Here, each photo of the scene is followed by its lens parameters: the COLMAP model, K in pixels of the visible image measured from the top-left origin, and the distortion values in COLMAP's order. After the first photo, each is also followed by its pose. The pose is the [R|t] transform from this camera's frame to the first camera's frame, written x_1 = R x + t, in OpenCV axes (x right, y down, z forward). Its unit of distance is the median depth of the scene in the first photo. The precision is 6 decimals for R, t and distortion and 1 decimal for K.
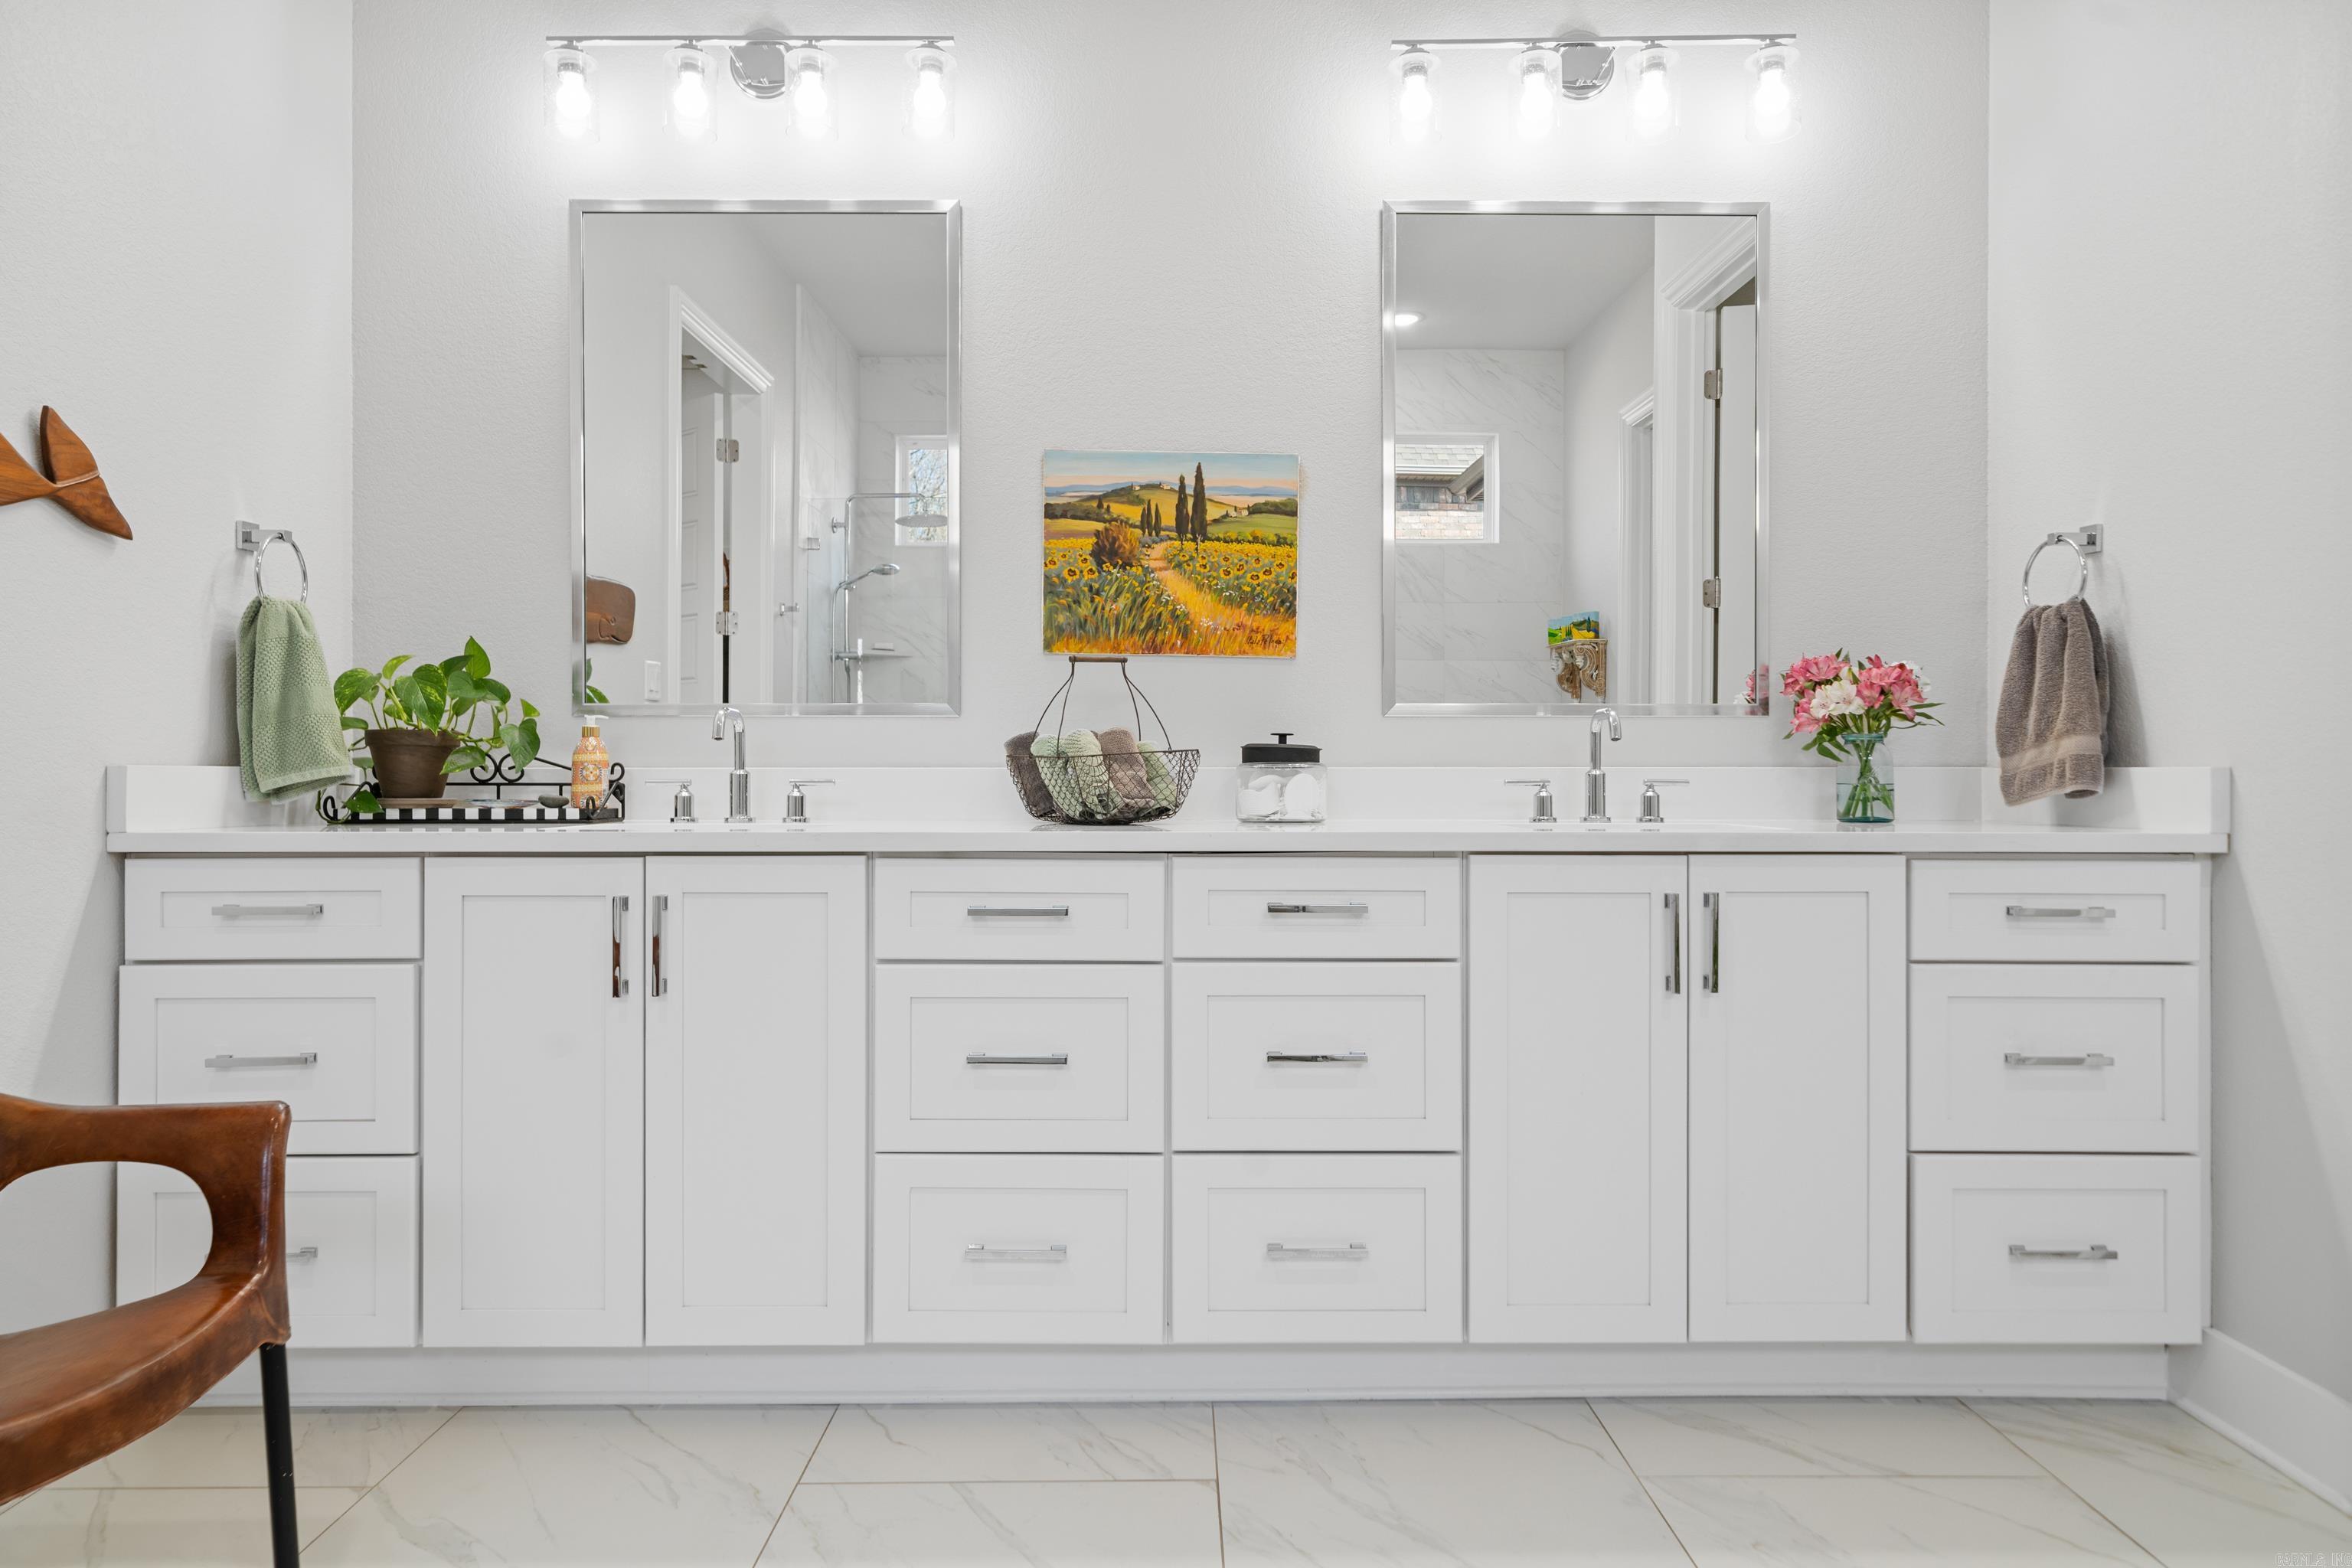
lens RADIAL K [[1414.4, 0, 1178.2], [0, 1414.4, 775.4], [0, 0, 1]] dist [0.002780, -0.000198]
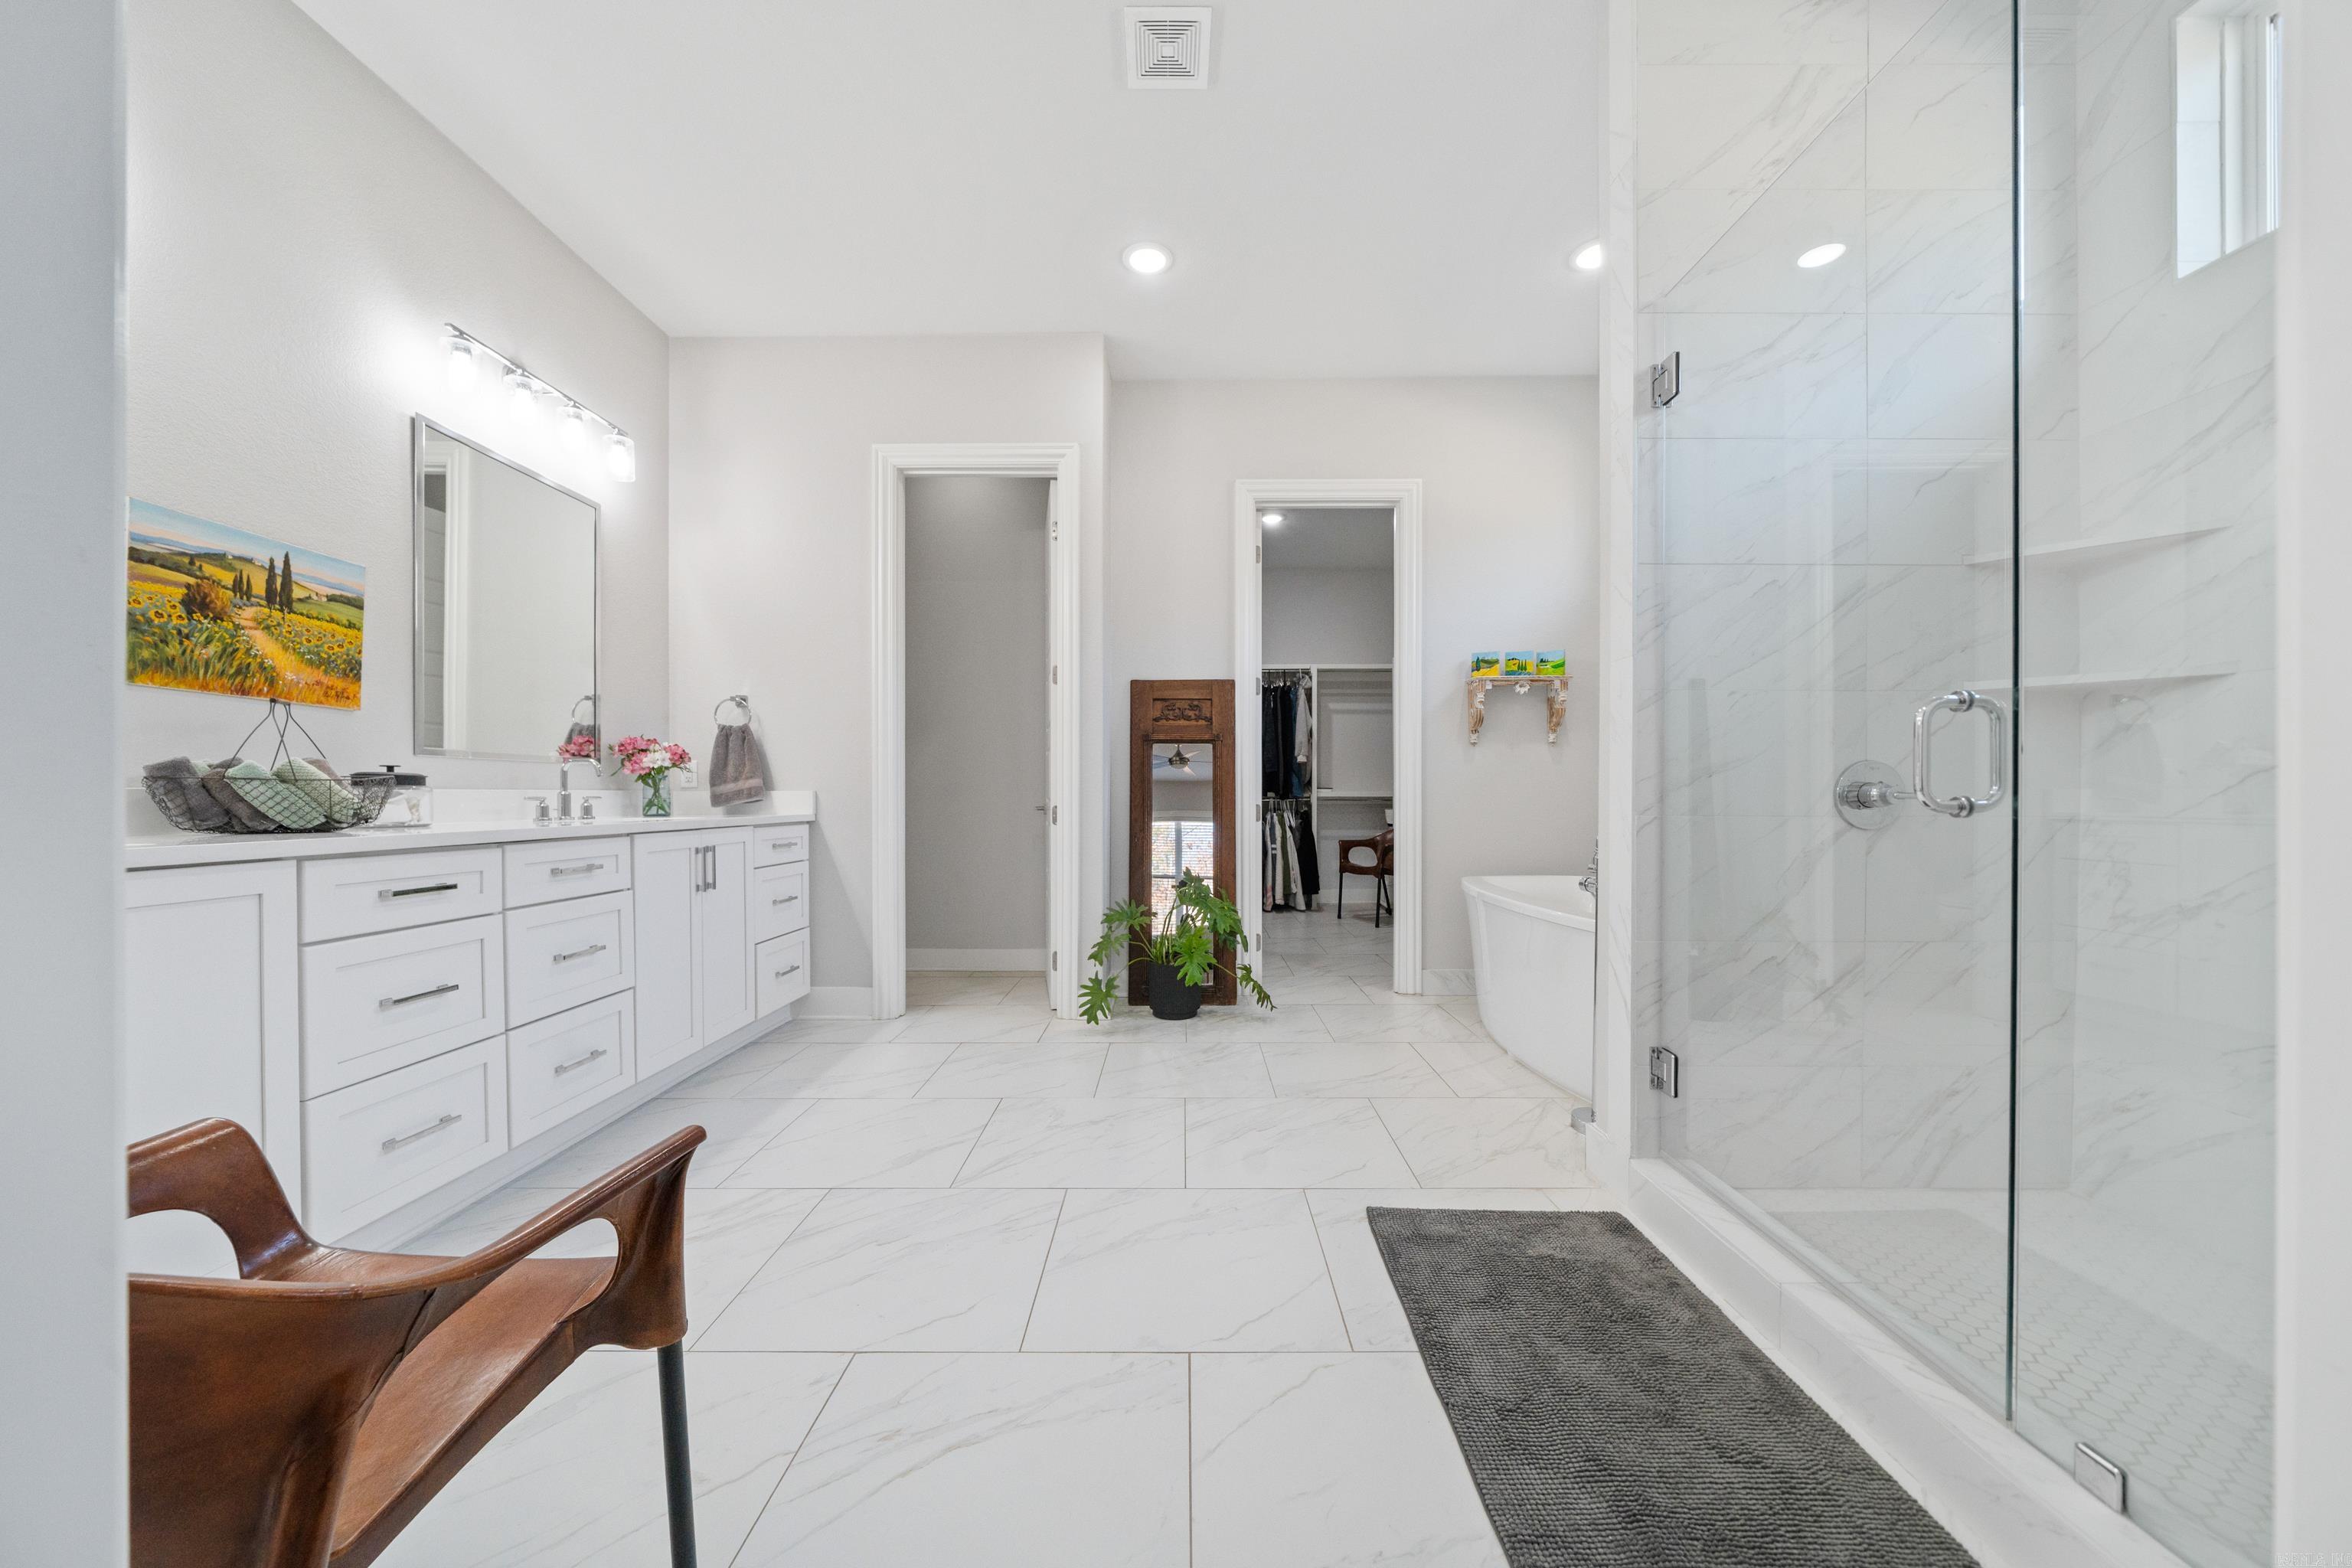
lens RADIAL K [[809.2, 0, 1177.4], [0, 809.2, 794.3], [0, 0, 1]] dist [-0.001887, 0.000854]
pose [[0.018722, -0.000122, 0.999825, -0.703952], [0.003715, 0.999993, 0.000052, 0.002473], [-0.999818, 0.003714, 0.018722, 0.178209]]
